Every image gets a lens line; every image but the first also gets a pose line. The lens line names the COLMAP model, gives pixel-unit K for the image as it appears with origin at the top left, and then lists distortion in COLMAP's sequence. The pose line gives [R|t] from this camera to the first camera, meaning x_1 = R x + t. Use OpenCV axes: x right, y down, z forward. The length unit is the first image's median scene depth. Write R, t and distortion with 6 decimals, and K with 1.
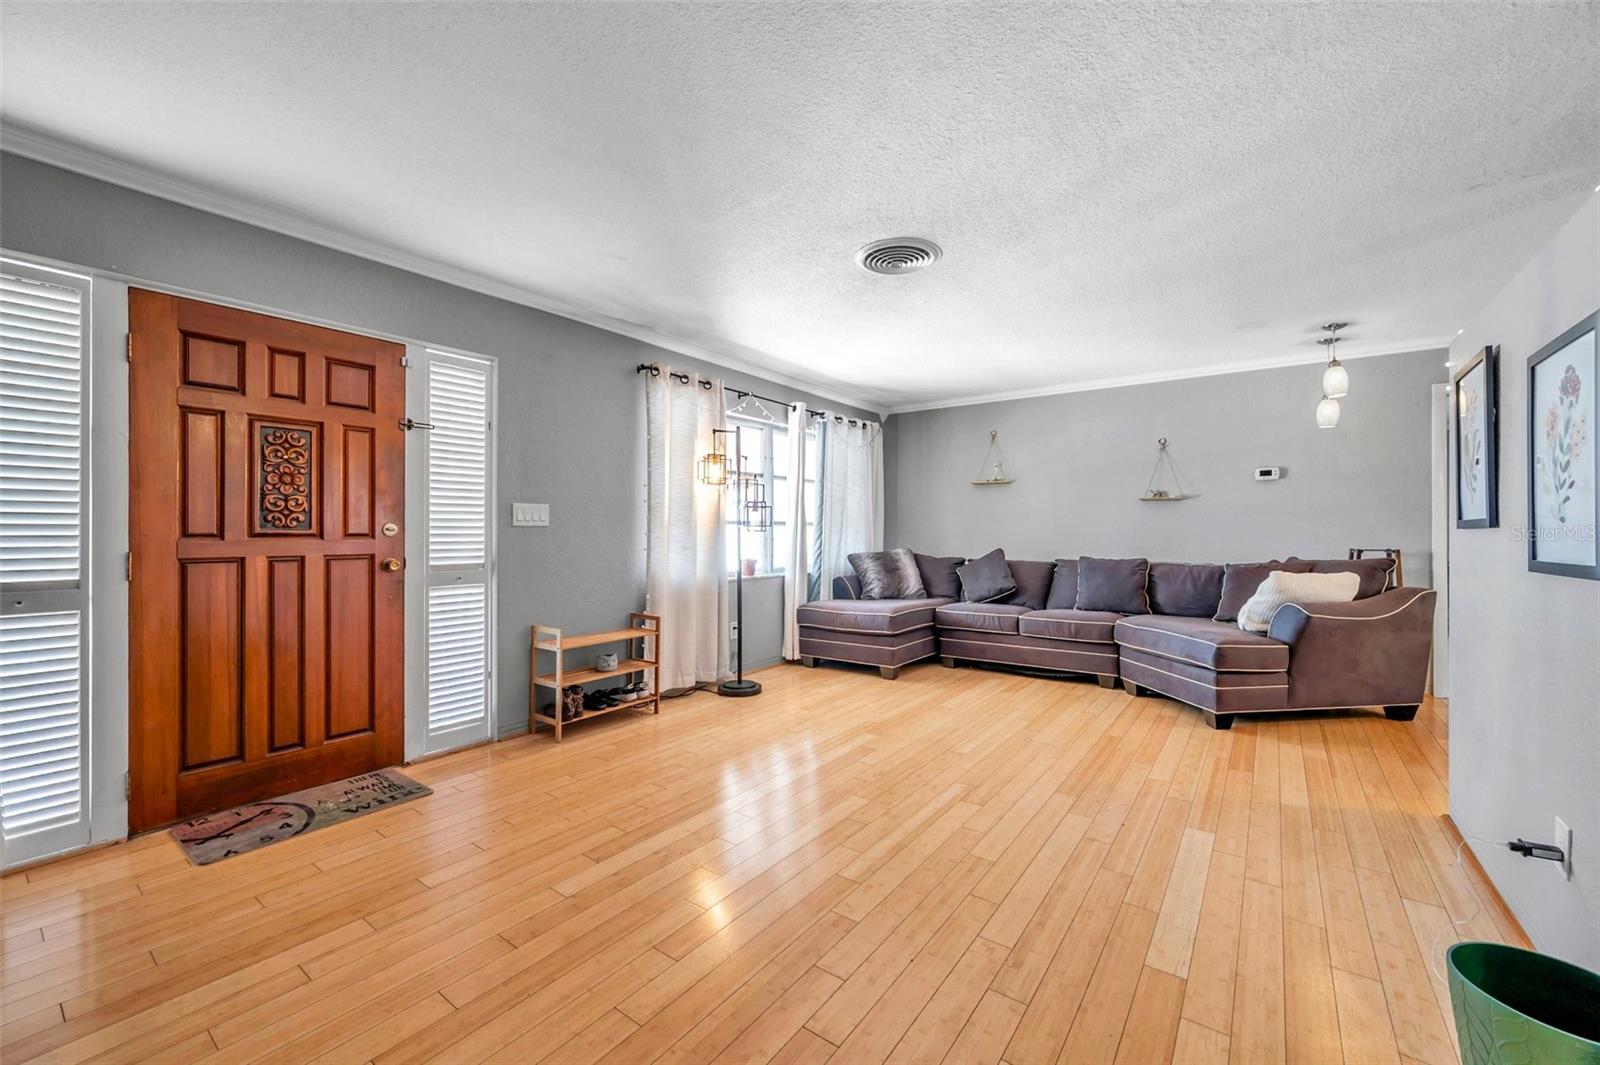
lens RADIAL K [[641.2, 0, 805.5], [0, 641.2, 529.8], [0, 0, 1]] dist [-0.000809, 0.000012]
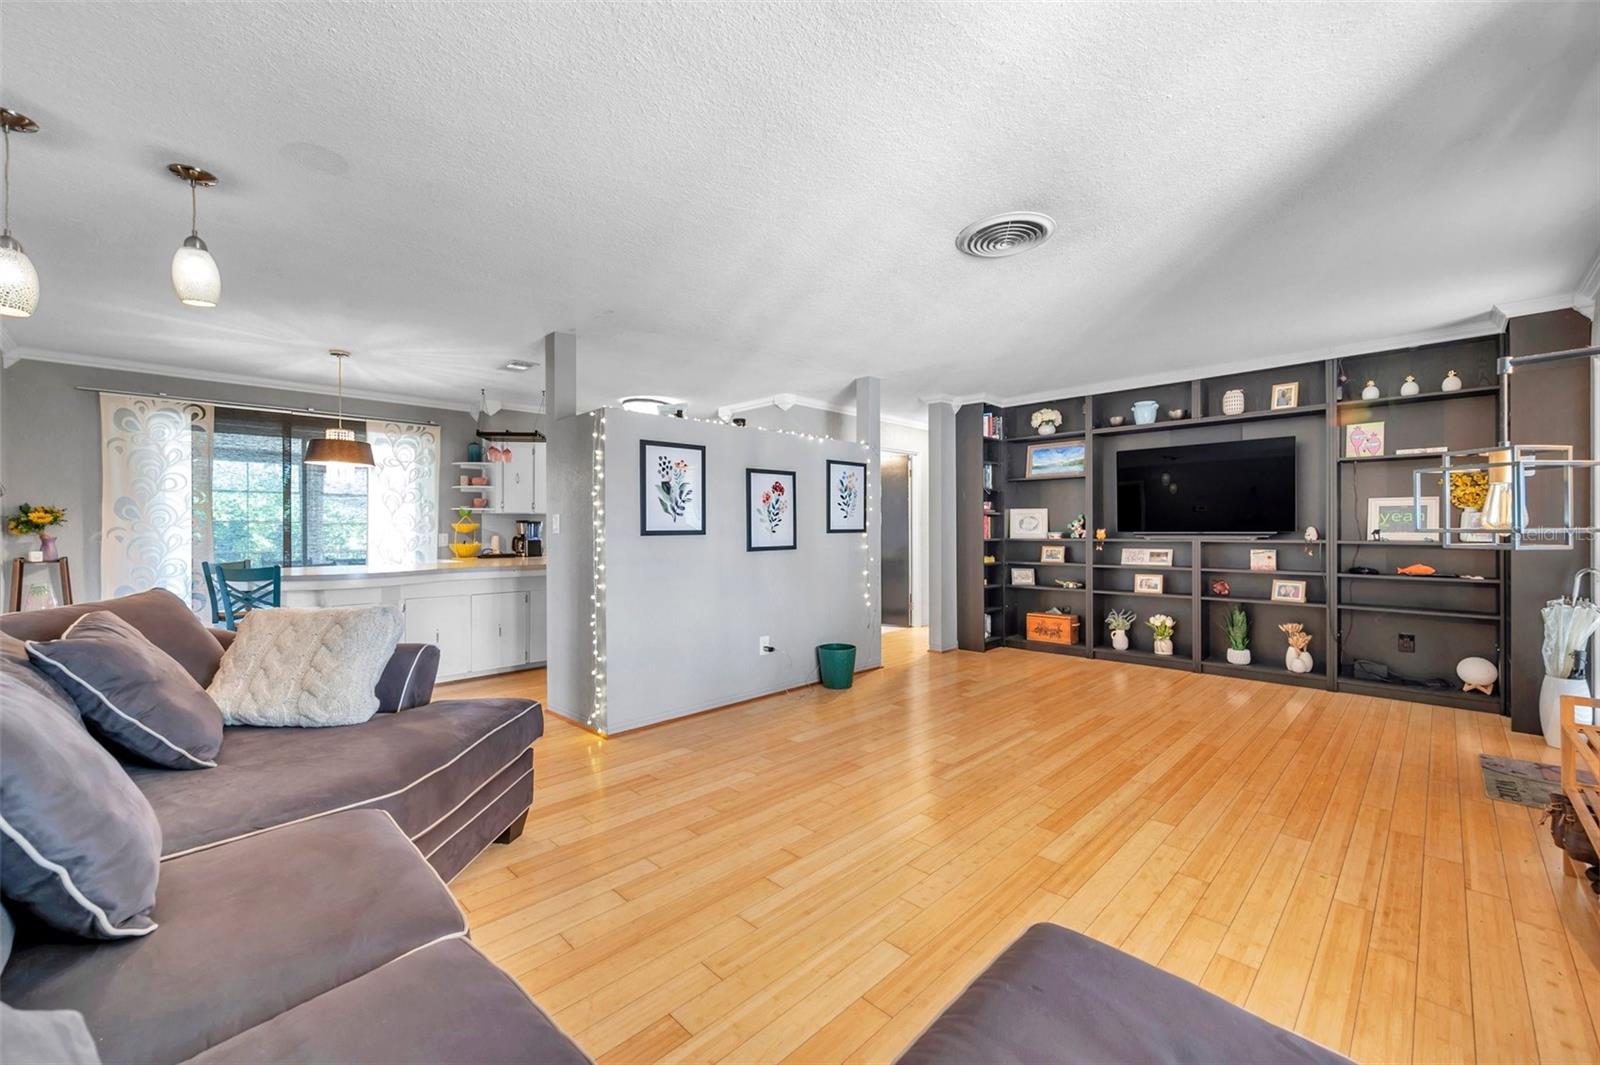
lens RADIAL K [[639.9, 0, 795.7], [0, 639.9, 529.1], [0, 0, 1]] dist [0.000387, 0.000675]
pose [[-0.986489, 0.003606, 0.163785, 0.228911], [0.002992, 0.999988, -0.003996, -0.006973], [-0.163797, -0.003452, -0.986488, 1.539842]]
